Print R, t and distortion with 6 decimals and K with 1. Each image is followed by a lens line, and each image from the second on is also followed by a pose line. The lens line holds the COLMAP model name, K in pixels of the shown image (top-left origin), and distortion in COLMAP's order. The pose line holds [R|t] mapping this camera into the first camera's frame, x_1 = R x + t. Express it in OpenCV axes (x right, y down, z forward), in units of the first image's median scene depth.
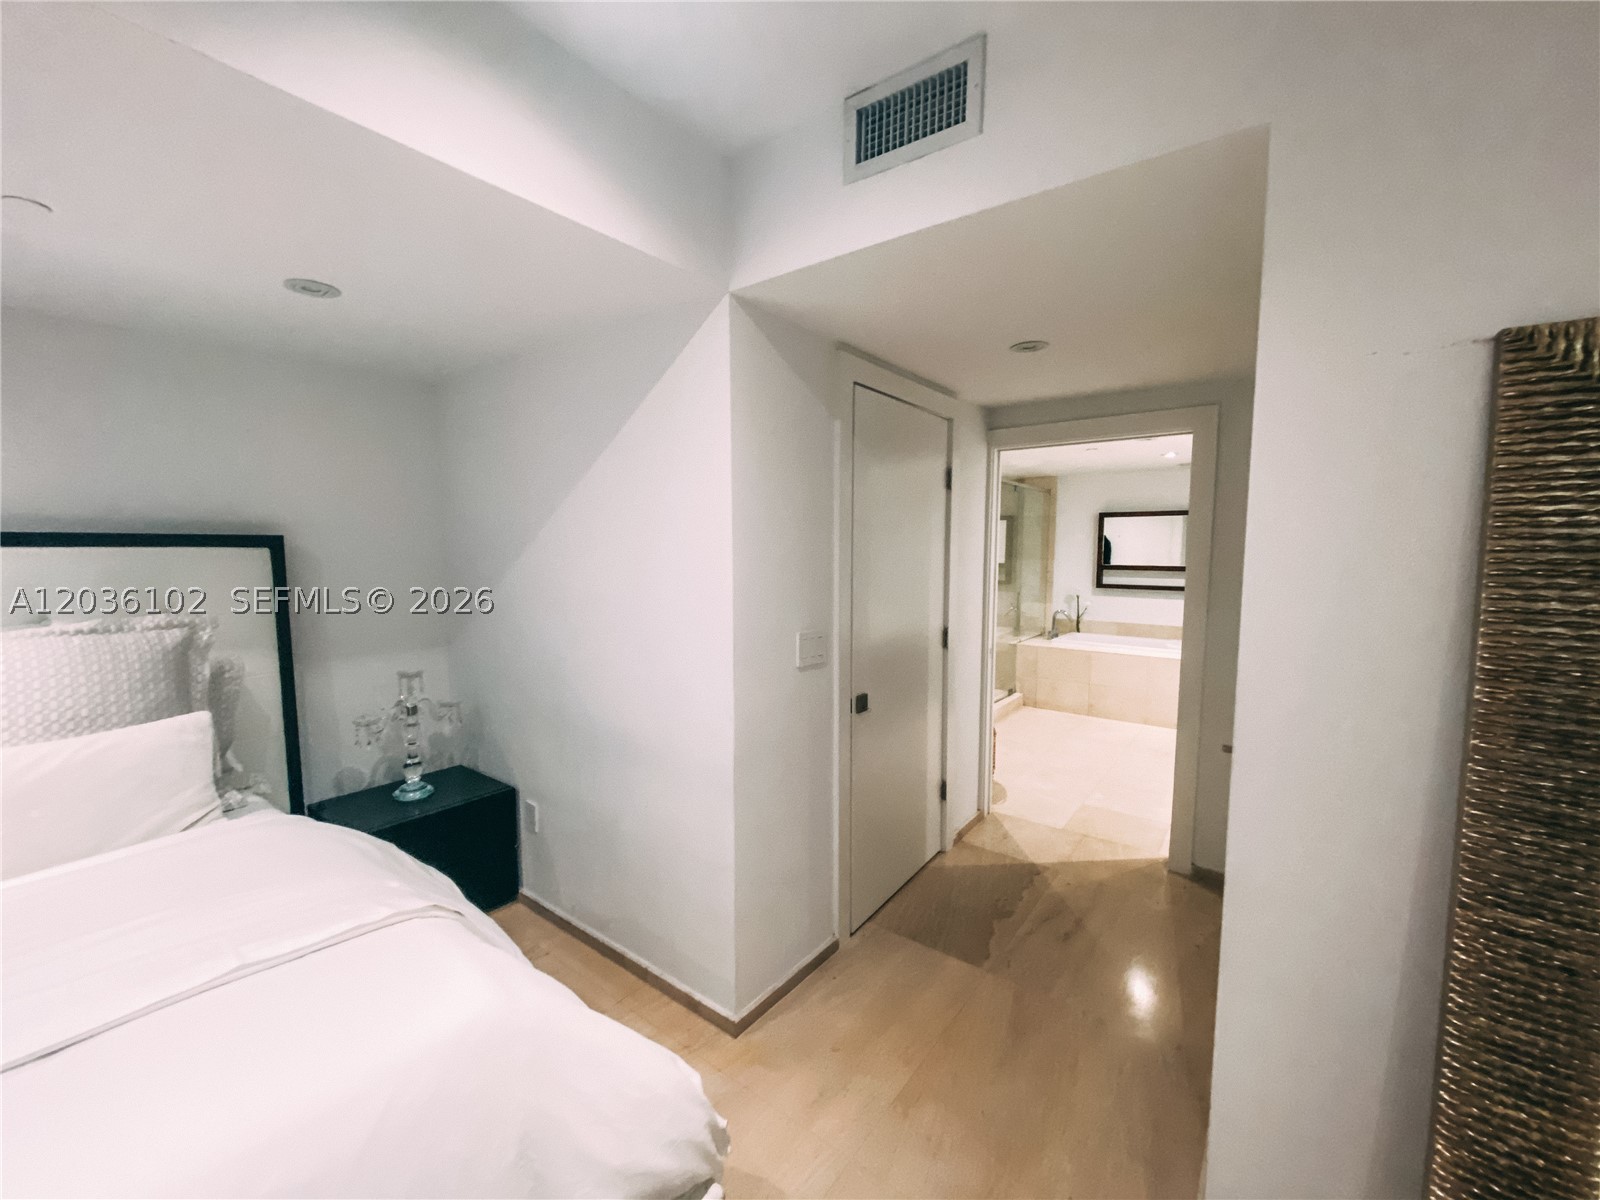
lens RADIAL K [[647.1, 0, 791.5], [0, 647.1, 604.0], [0, 0, 1]] dist [0.019576, -0.012381]
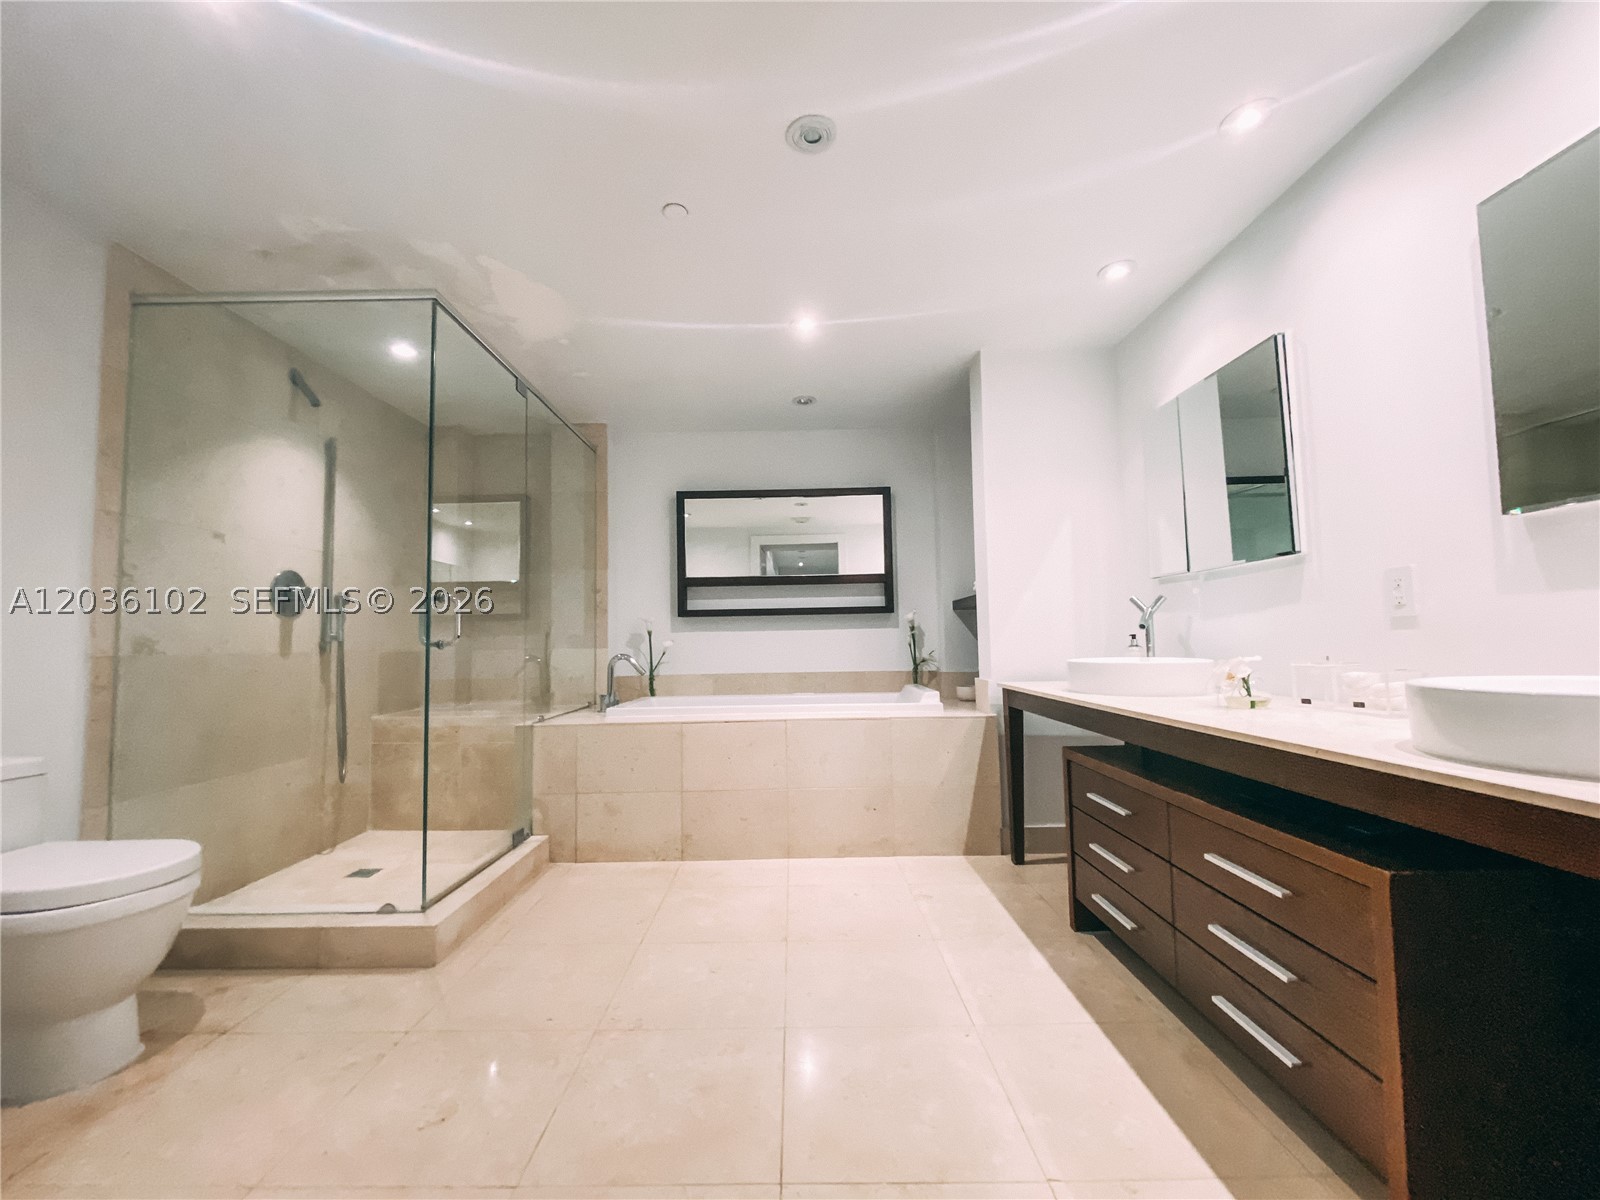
lens RADIAL K [[647.1, 0, 791.5], [0, 647.1, 604.0], [0, 0, 1]] dist [0.019576, -0.012381]
pose [[0.795487, 0.019480, 0.605658, 0.196498], [0.073818, 0.988924, -0.128762, 0.046770], [-0.601458, 0.147137, 0.785238, 0.478276]]
